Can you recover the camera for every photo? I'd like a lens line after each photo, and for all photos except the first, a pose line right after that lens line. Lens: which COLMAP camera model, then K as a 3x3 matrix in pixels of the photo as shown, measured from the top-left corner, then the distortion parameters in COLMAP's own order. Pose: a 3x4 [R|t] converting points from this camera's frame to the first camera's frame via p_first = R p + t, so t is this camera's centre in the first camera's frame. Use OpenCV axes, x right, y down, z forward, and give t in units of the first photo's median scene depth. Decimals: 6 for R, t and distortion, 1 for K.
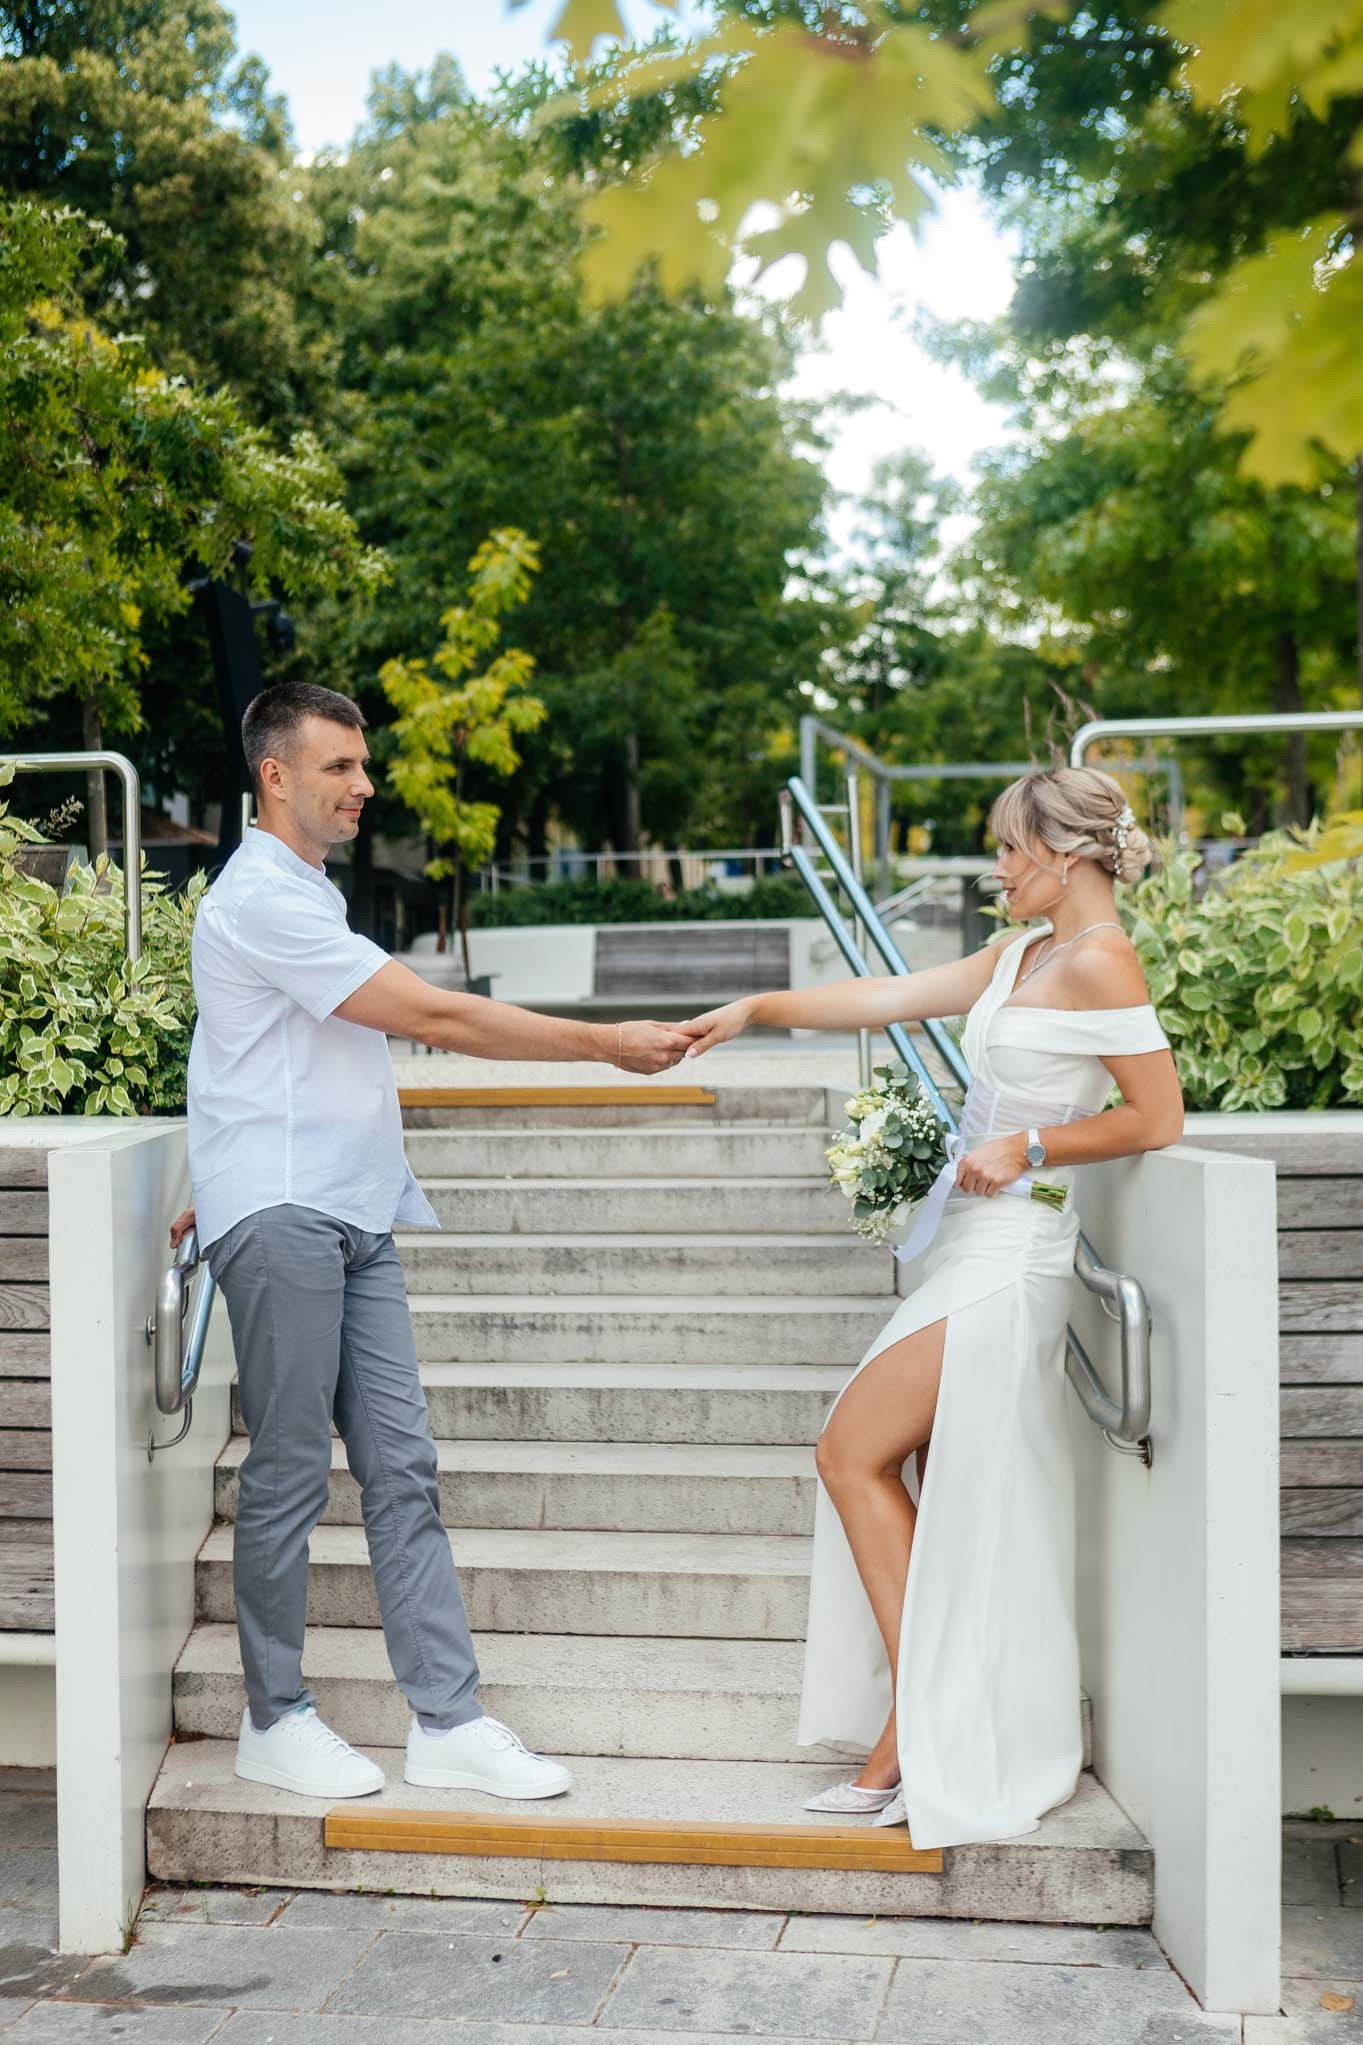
lens RADIAL K [[3111.0, 0, 681.5], [0, 3111.0, 1022.5], [0, 0, 1]] dist [-0.154826, 0.069706]
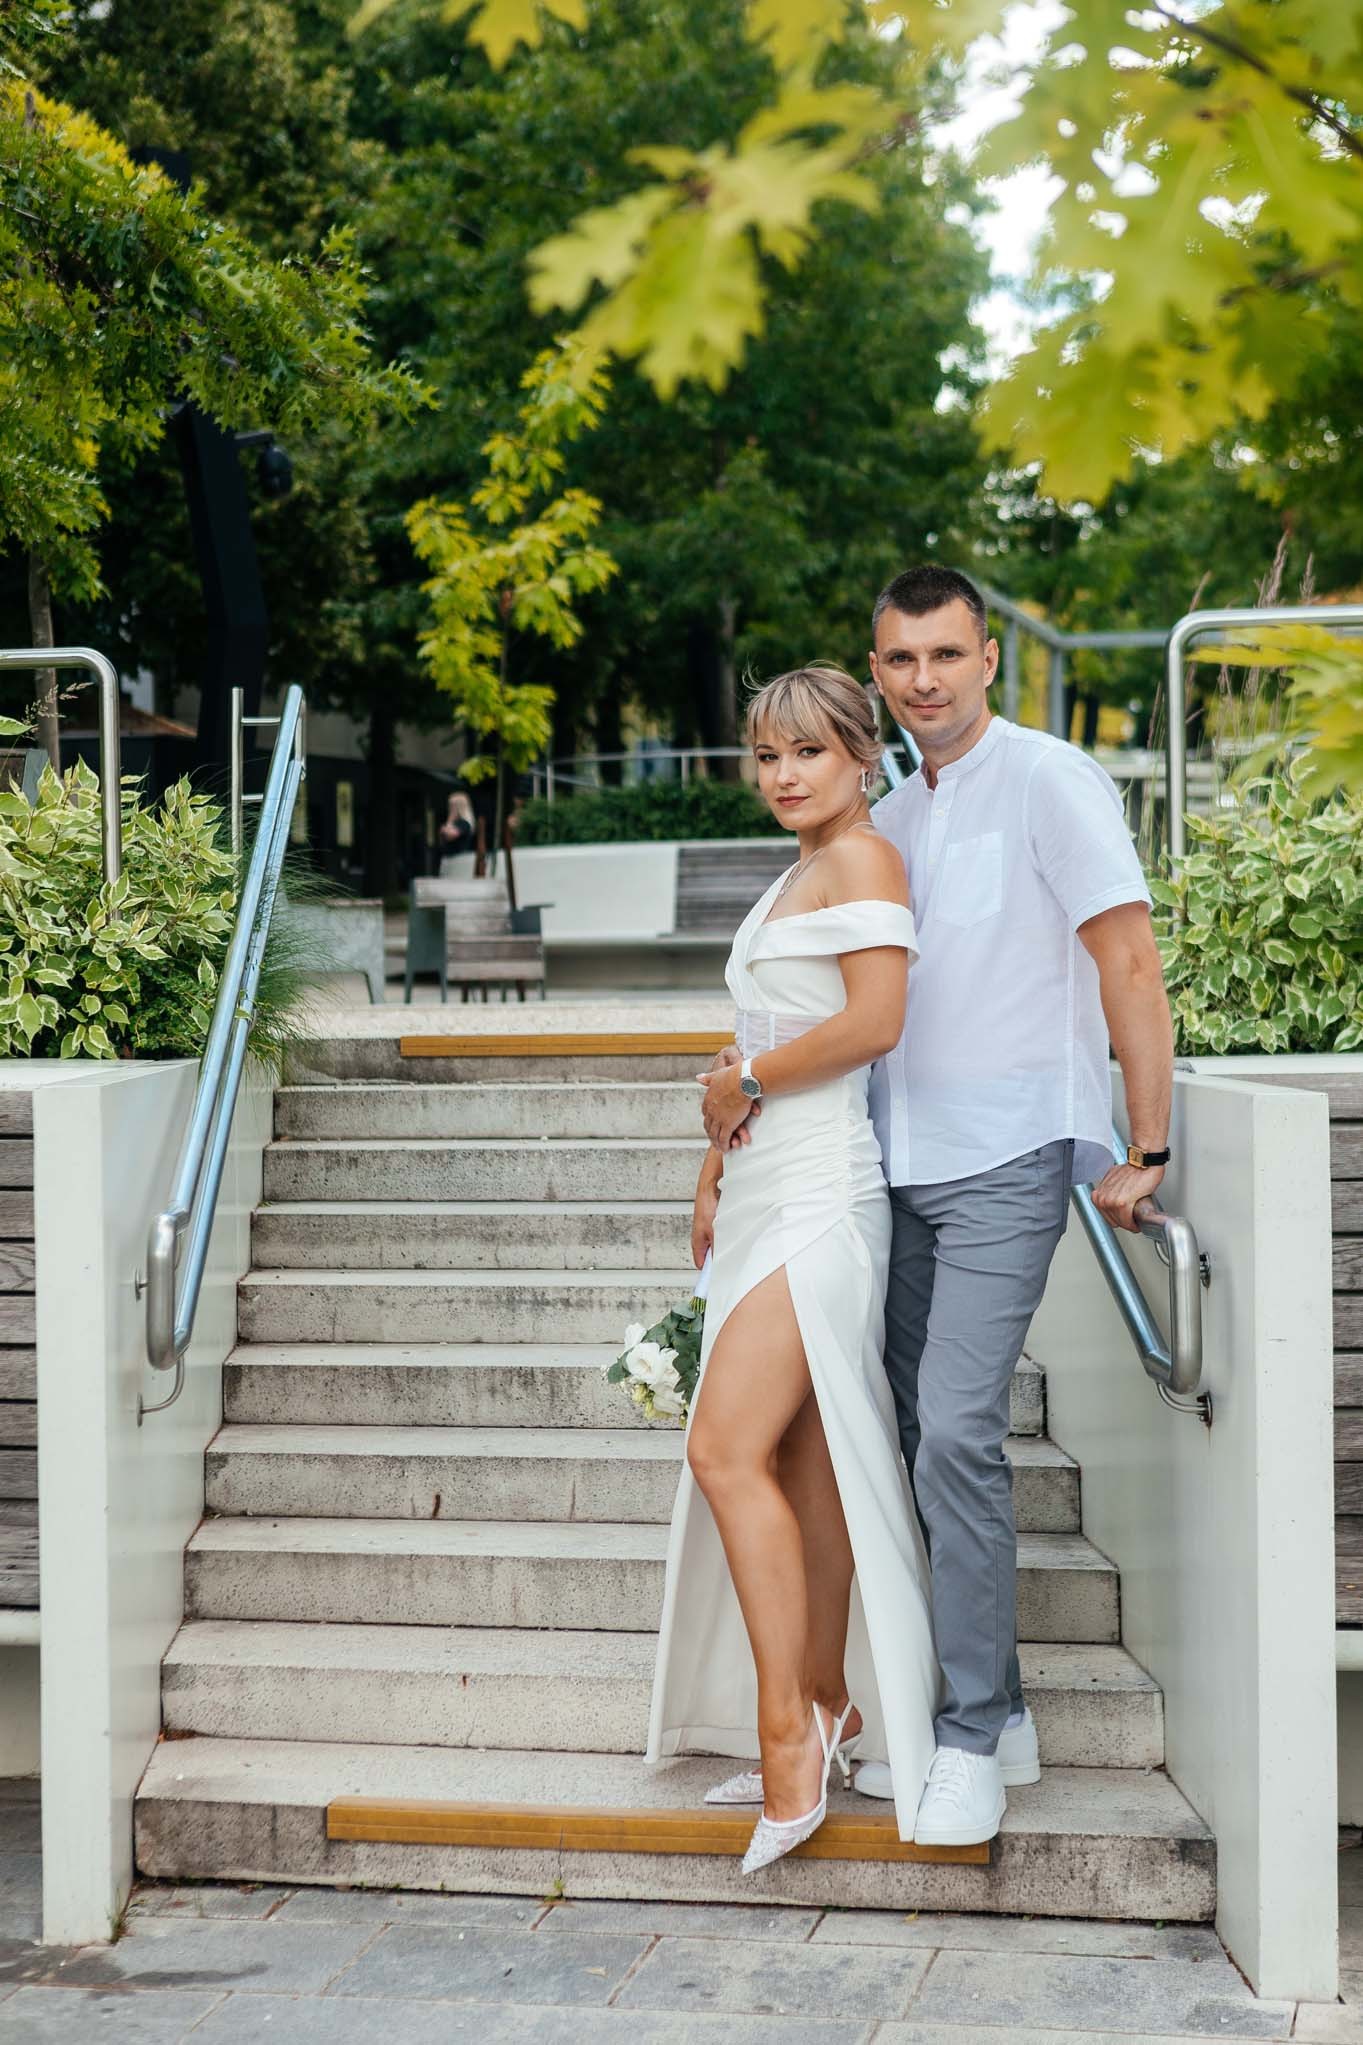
lens RADIAL K [[4113.1, 0, 681.5], [0, 4113.1, 1022.5], [0, 0, 1]] dist [-0.151125, -0.116300]
pose [[0.999551, -0.000056, -0.029971, 0.021159], [0.000442, 0.999917, 0.012879, 0.004615], [0.029968, -0.012887, 0.999468, -0.171273]]
